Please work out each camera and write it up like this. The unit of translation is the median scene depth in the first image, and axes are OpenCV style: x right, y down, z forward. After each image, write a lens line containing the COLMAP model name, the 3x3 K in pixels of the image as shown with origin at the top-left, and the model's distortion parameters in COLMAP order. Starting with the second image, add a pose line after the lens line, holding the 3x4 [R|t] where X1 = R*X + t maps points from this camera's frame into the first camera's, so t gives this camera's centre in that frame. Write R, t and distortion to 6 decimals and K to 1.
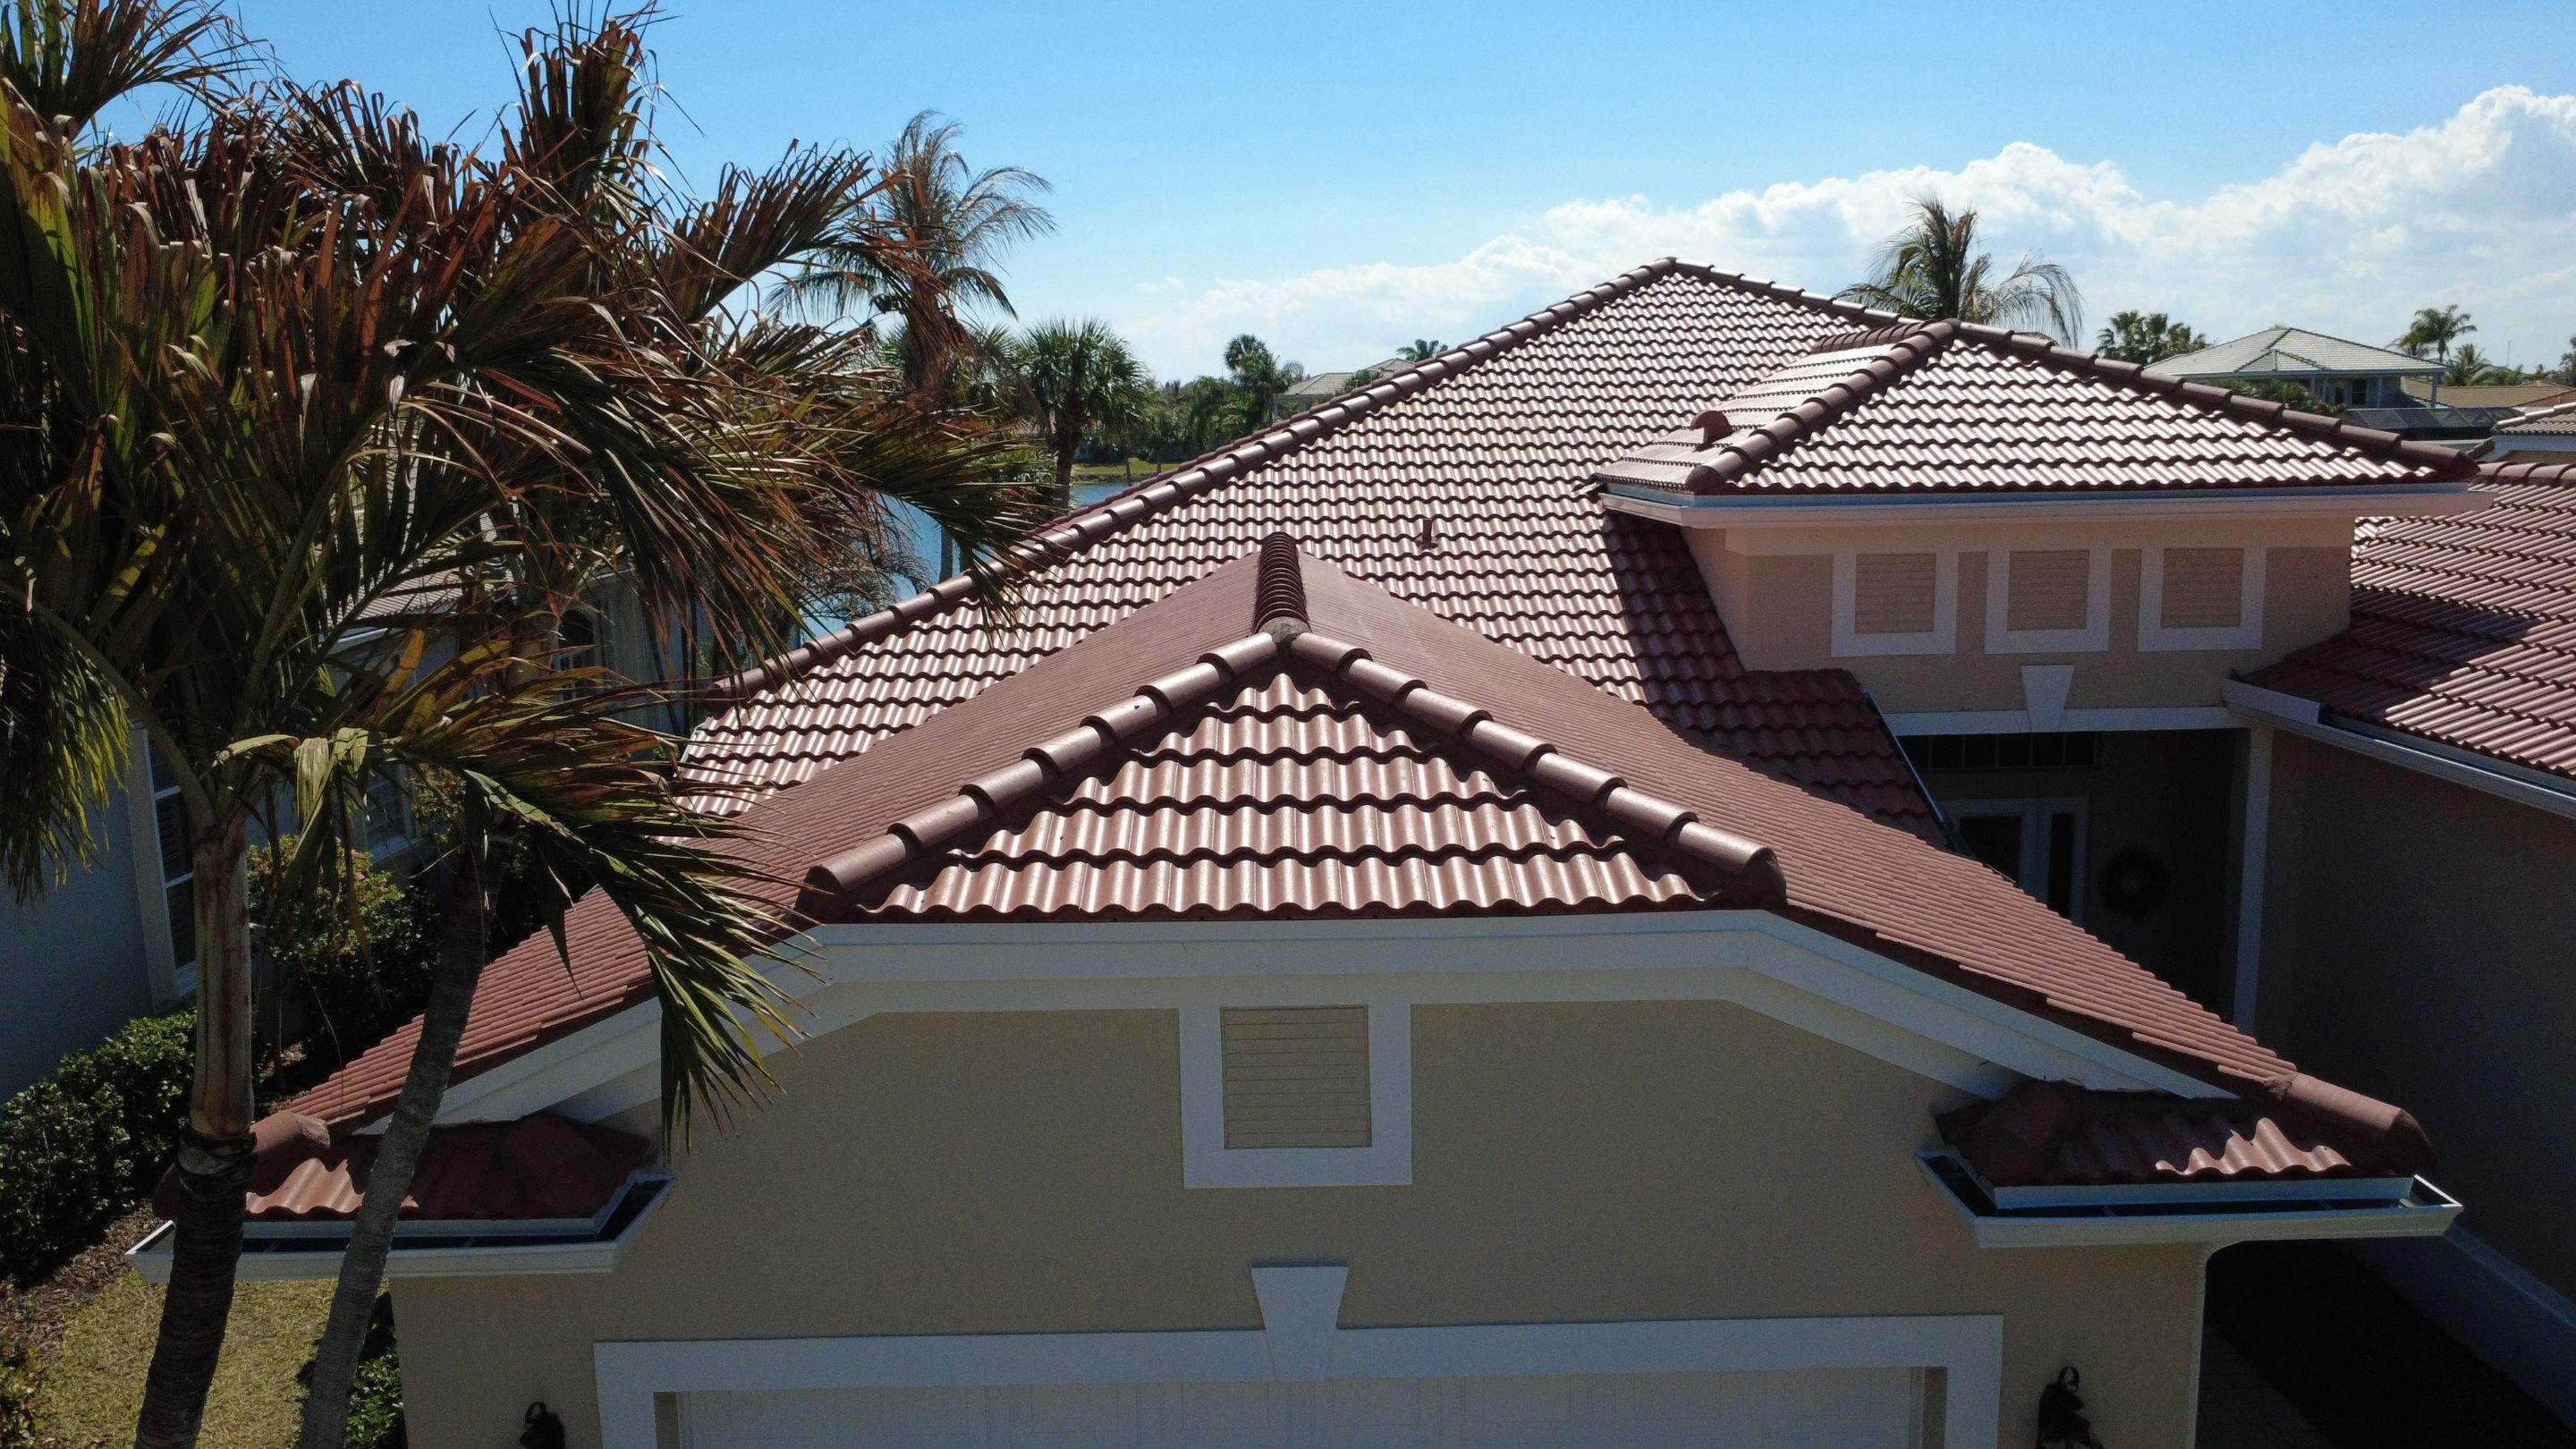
lens RADIAL K [[1887.0, 0, 1295.6], [0, 1887.0, 729.6], [0, 0, 1]] dist [-0.000027, -0.007422]
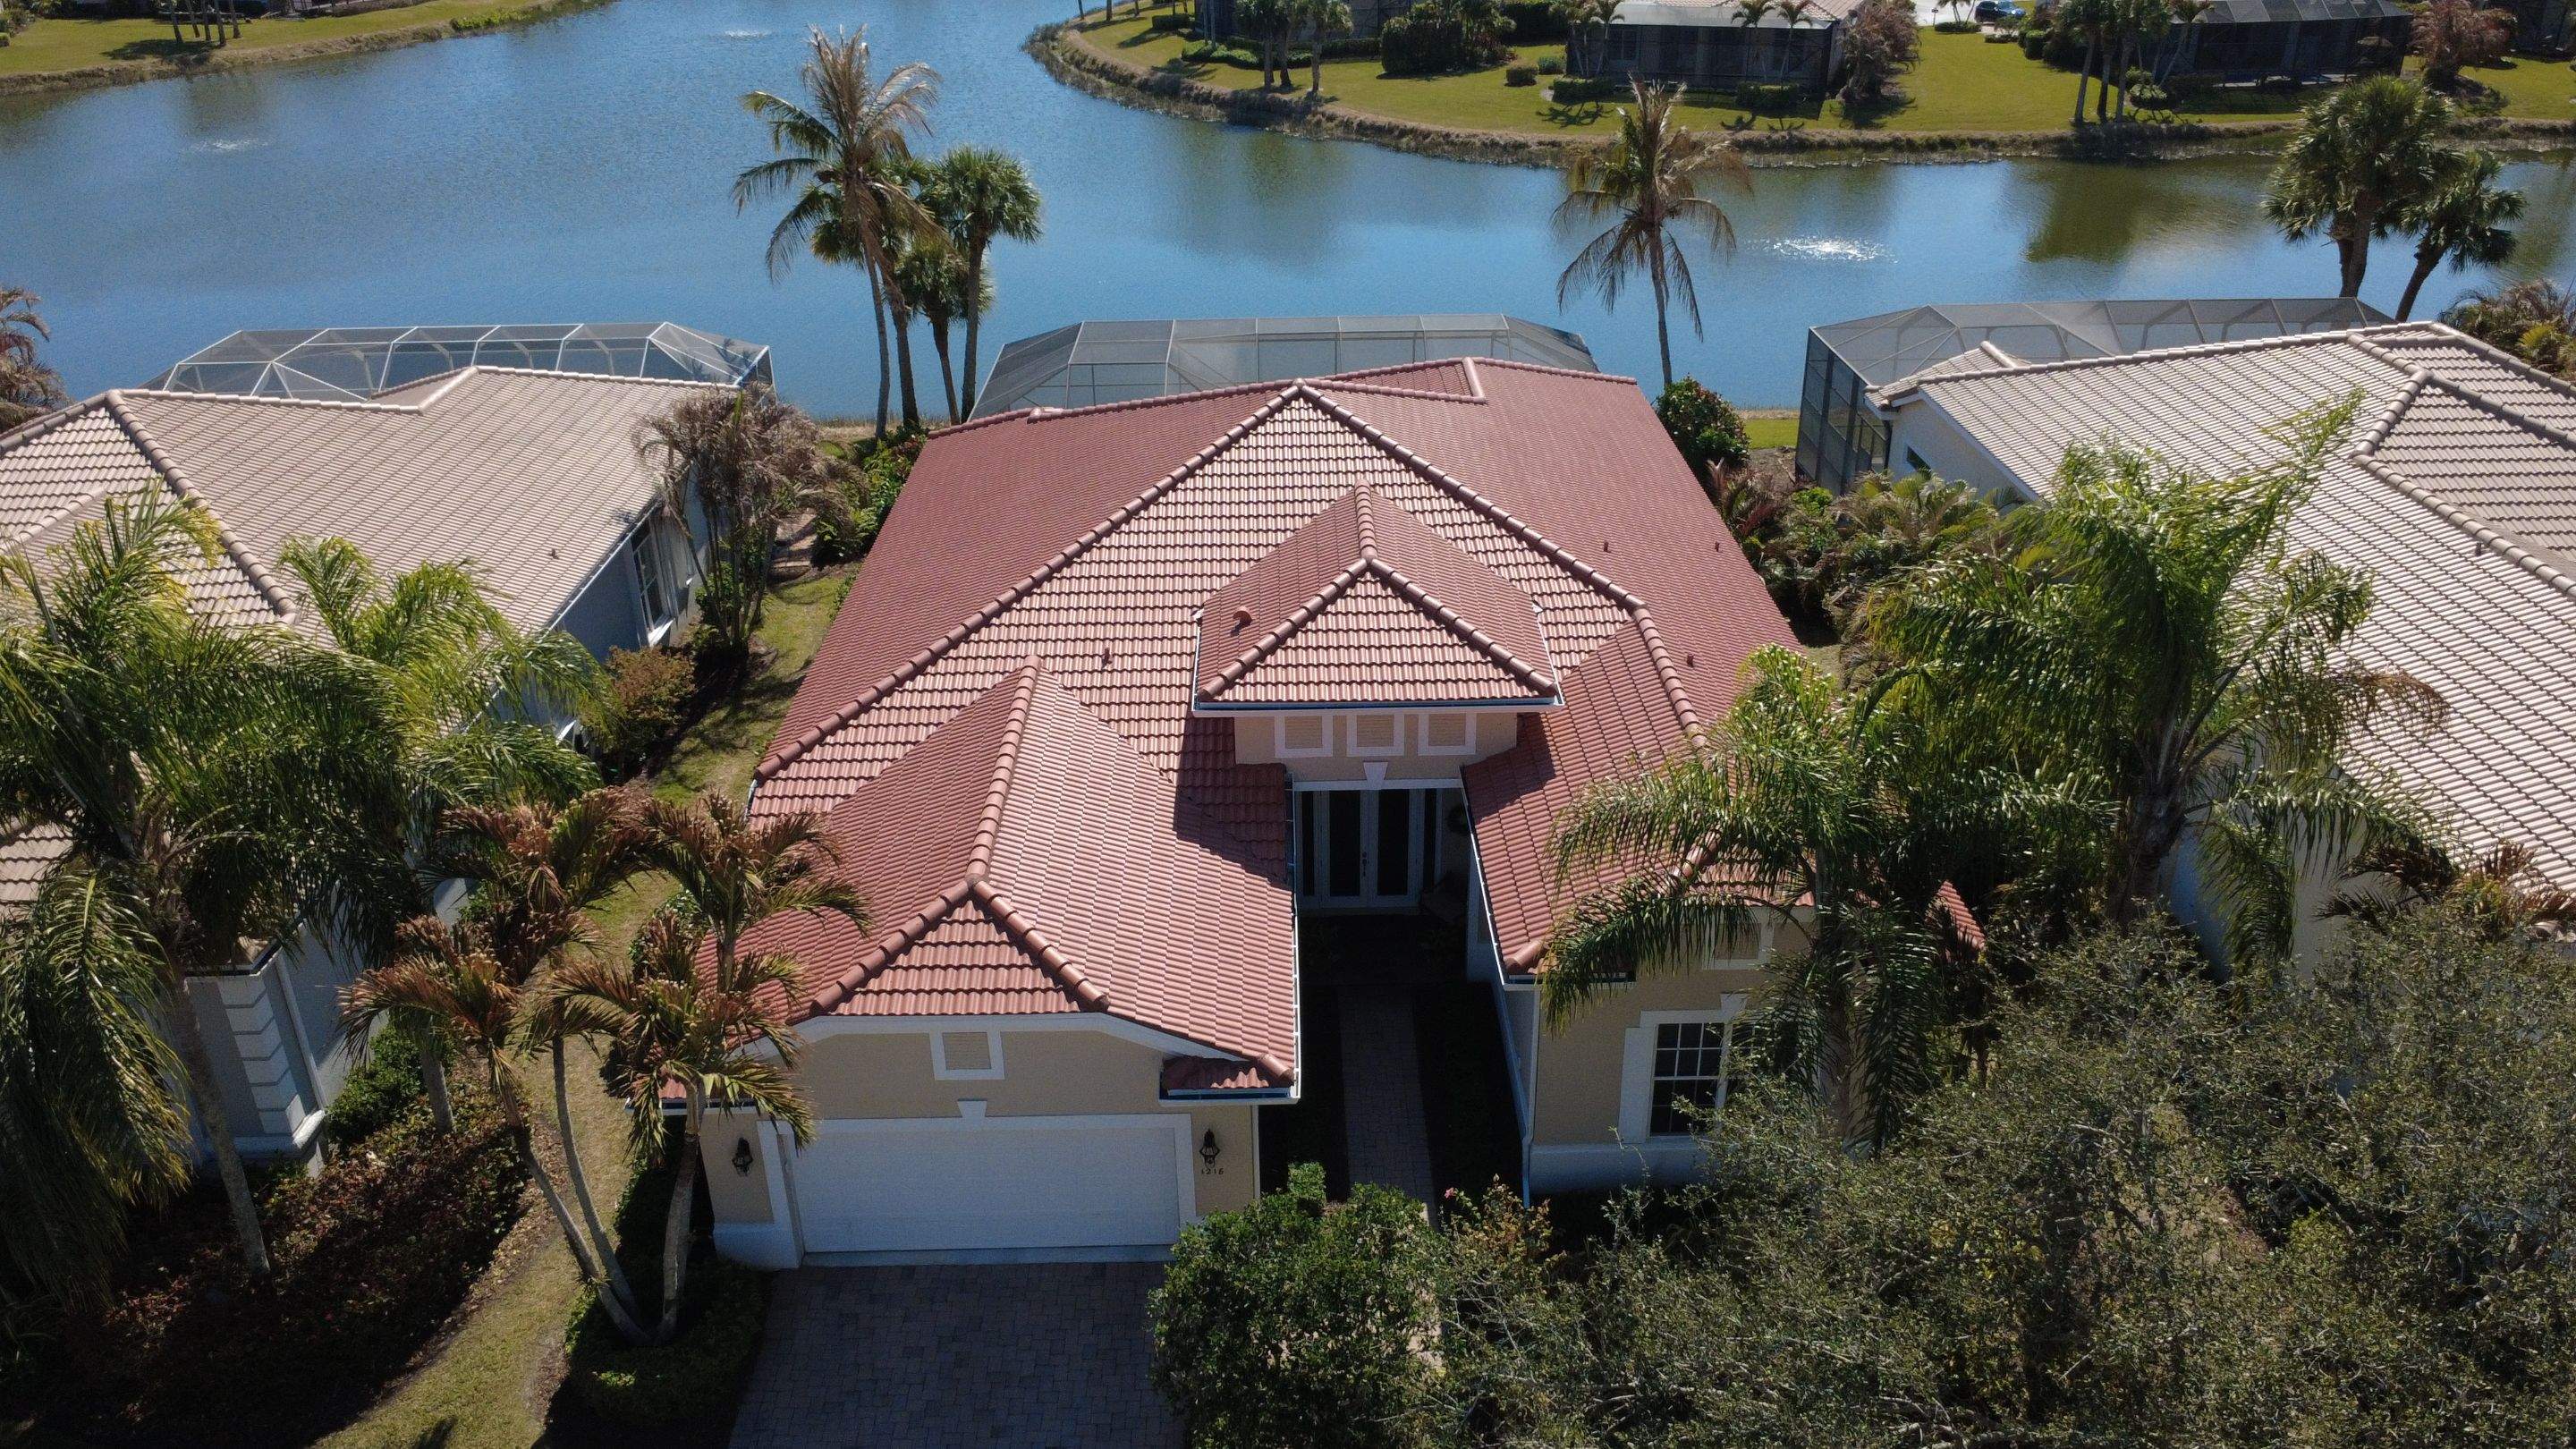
lens RADIAL K [[1887.0, 0, 1295.2], [0, 1887.0, 725.8], [0, 0, 1]] dist [-0.000027, -0.007422]
pose [[0.999977, 0.003283, 0.005990, 0.289948], [-0.004879, 0.957005, 0.290029, -0.690850], [-0.004780, -0.290052, 0.956999, -1.040628]]
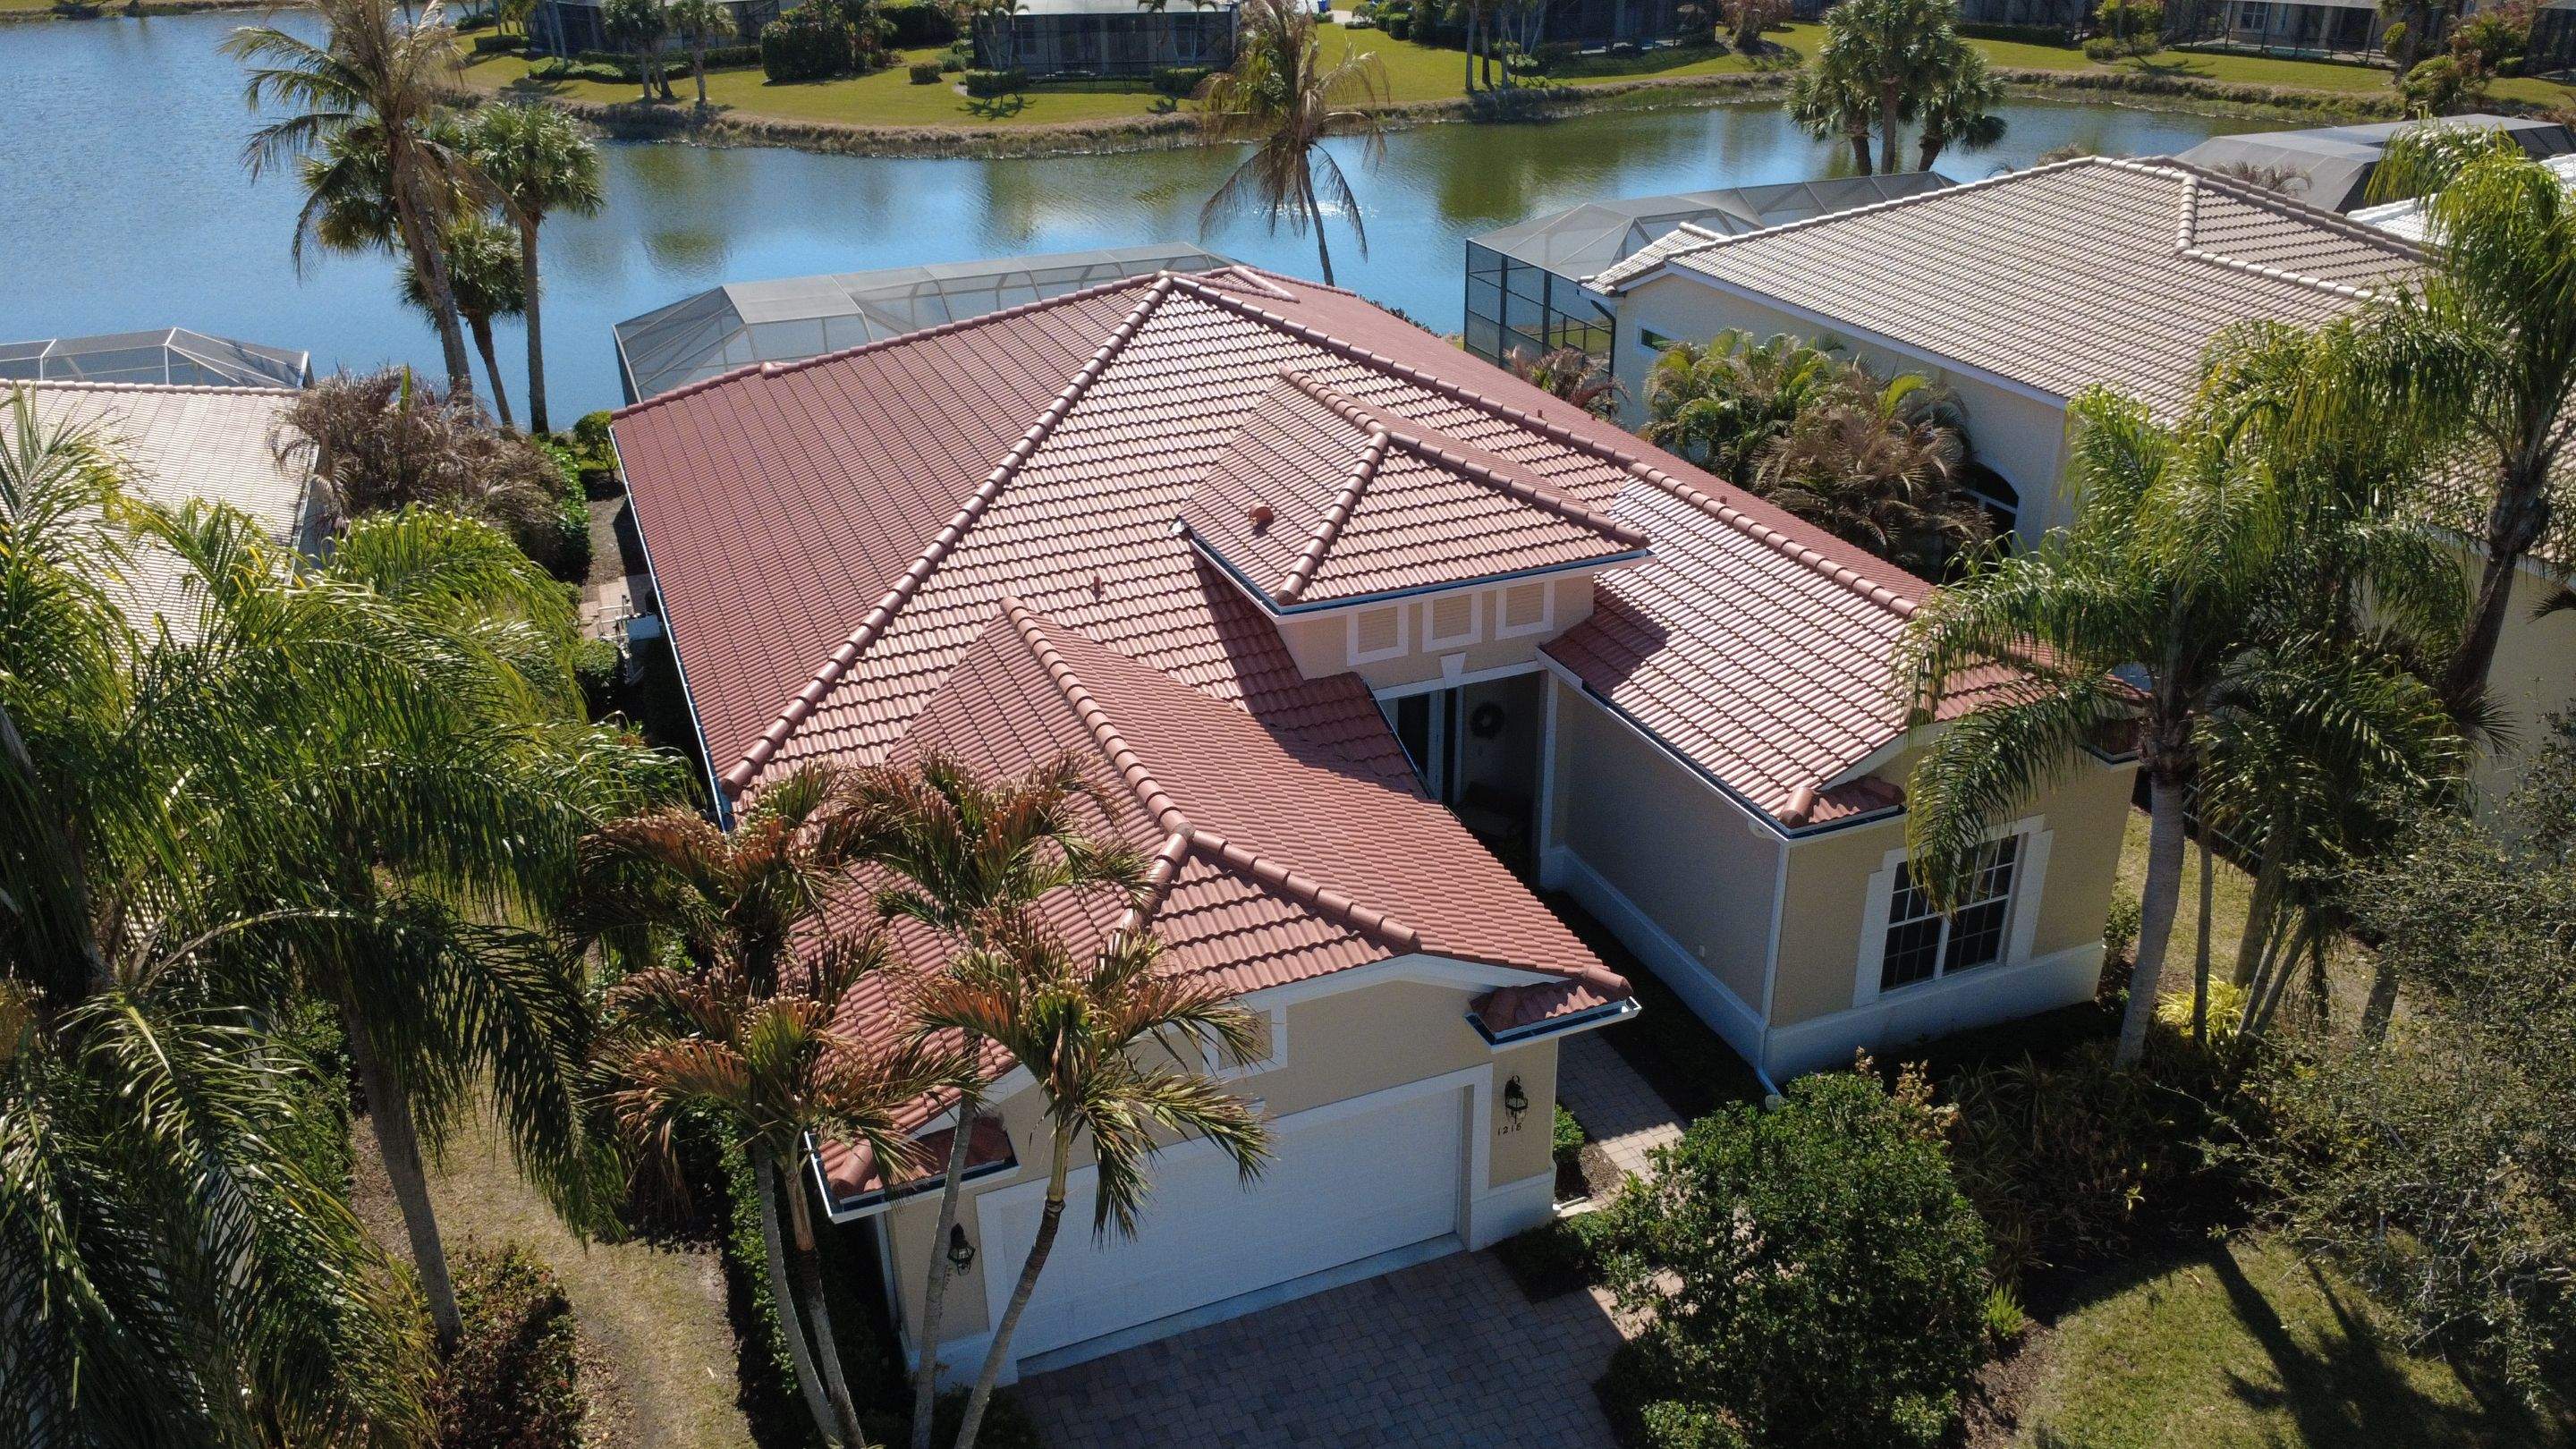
lens RADIAL K [[1887.0, 0, 1296.6], [0, 1887.0, 718.2], [0, 0, 1]] dist [-0.000027, -0.007422]
pose [[0.929317, -0.150643, 0.337159, -0.386618], [0.055932, 0.959897, 0.274717, -0.493336], [-0.365022, -0.236441, 0.900475, -0.647076]]
